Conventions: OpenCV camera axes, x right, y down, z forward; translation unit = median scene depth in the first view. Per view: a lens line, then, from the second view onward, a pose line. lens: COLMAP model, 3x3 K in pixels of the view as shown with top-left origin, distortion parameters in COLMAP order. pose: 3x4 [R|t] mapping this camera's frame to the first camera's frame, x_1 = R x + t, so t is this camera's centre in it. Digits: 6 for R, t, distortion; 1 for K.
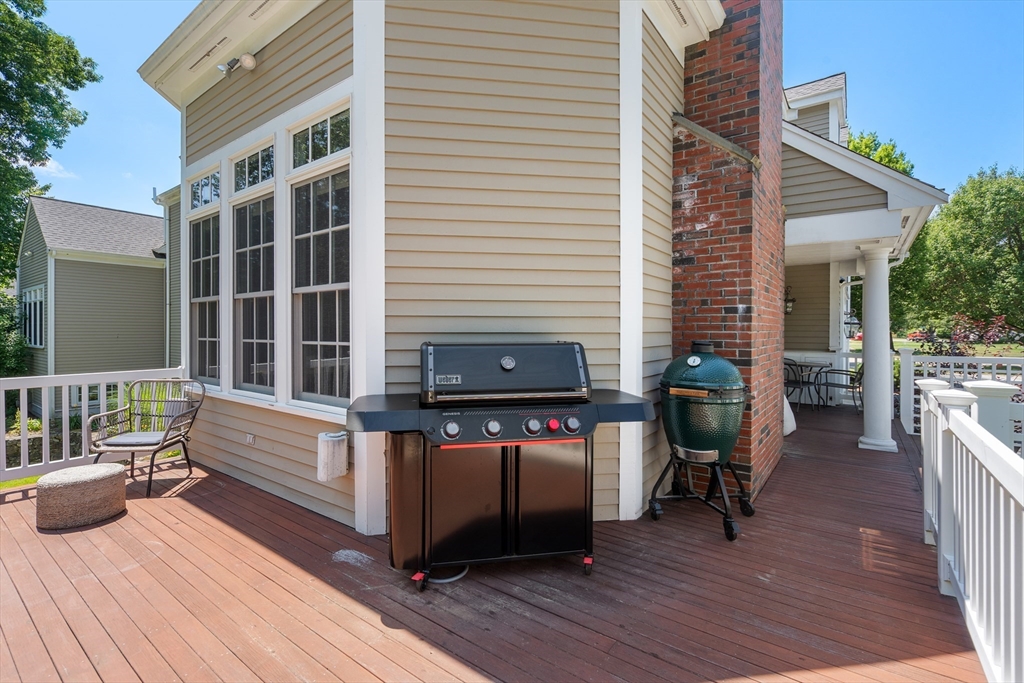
lens RADIAL K [[471.5, 0, 506.4], [0, 471.5, 326.4], [0, 0, 1]] dist [-0.002953, -0.000063]
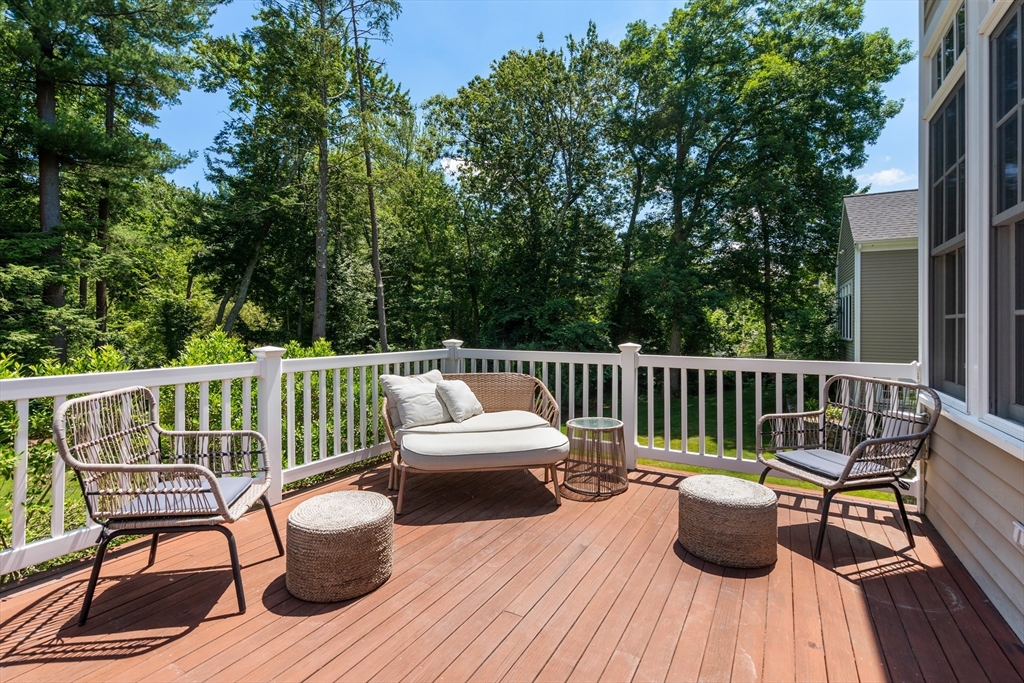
lens RADIAL K [[471.5, 0, 506.4], [0, 471.5, 326.4], [0, 0, 1]] dist [-0.002953, -0.000063]
pose [[0.114843, 0.002560, -0.993380, -0.051015], [0.000662, 0.999996, 0.002654, 0.013348], [0.993383, -0.000962, 0.114841, 0.143914]]
